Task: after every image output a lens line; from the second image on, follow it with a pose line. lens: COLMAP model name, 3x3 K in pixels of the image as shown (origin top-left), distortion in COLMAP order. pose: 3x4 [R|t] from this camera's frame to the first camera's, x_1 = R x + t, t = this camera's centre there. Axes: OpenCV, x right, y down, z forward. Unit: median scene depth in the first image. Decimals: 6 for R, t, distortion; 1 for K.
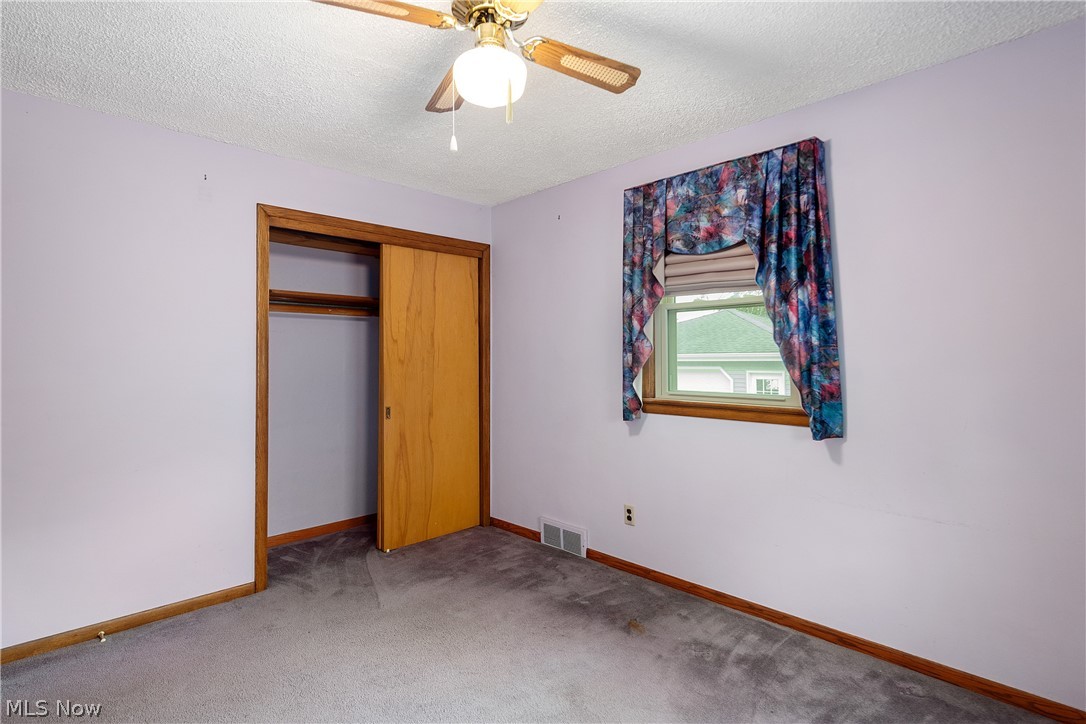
lens RADIAL K [[537.3, 0, 543.3], [0, 537.3, 343.5], [0, 0, 1]] dist [0.001985, 0.000214]
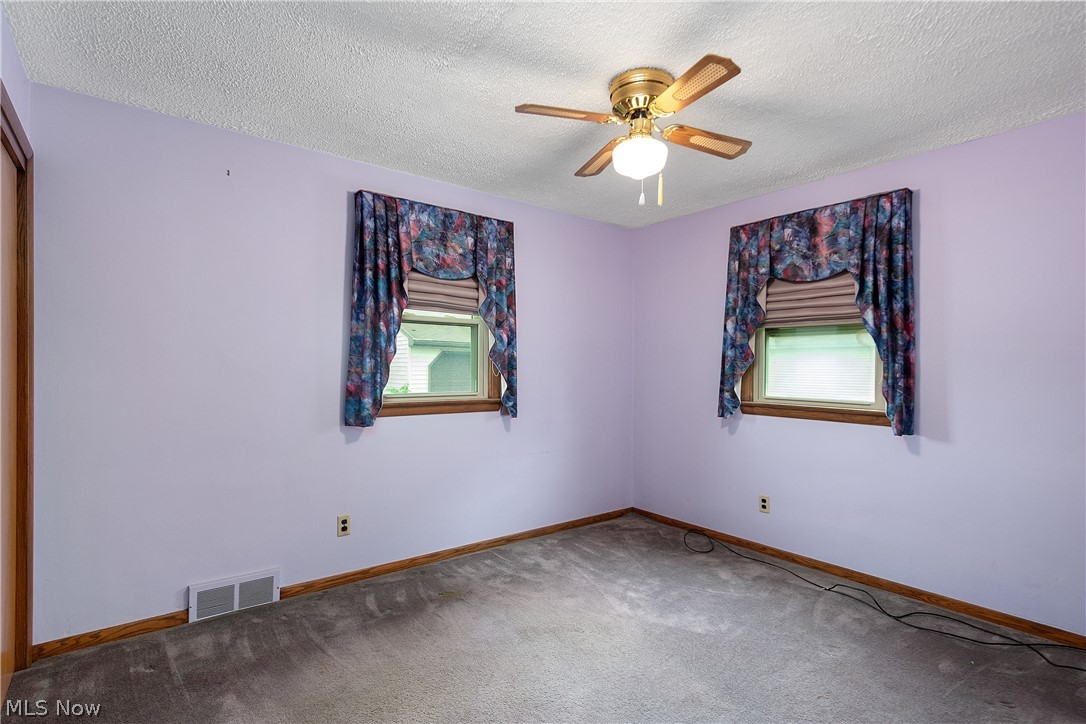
lens RADIAL K [[542.0, 0, 543.0], [0, 542.0, 362.0], [0, 0, 1]] dist [-0.000789, -0.000525]
pose [[0.104410, 0.003266, 0.994529, -0.864562], [-0.041139, 0.999153, 0.001038, 0.009917], [-0.993683, -0.041023, 0.104456, 0.617763]]
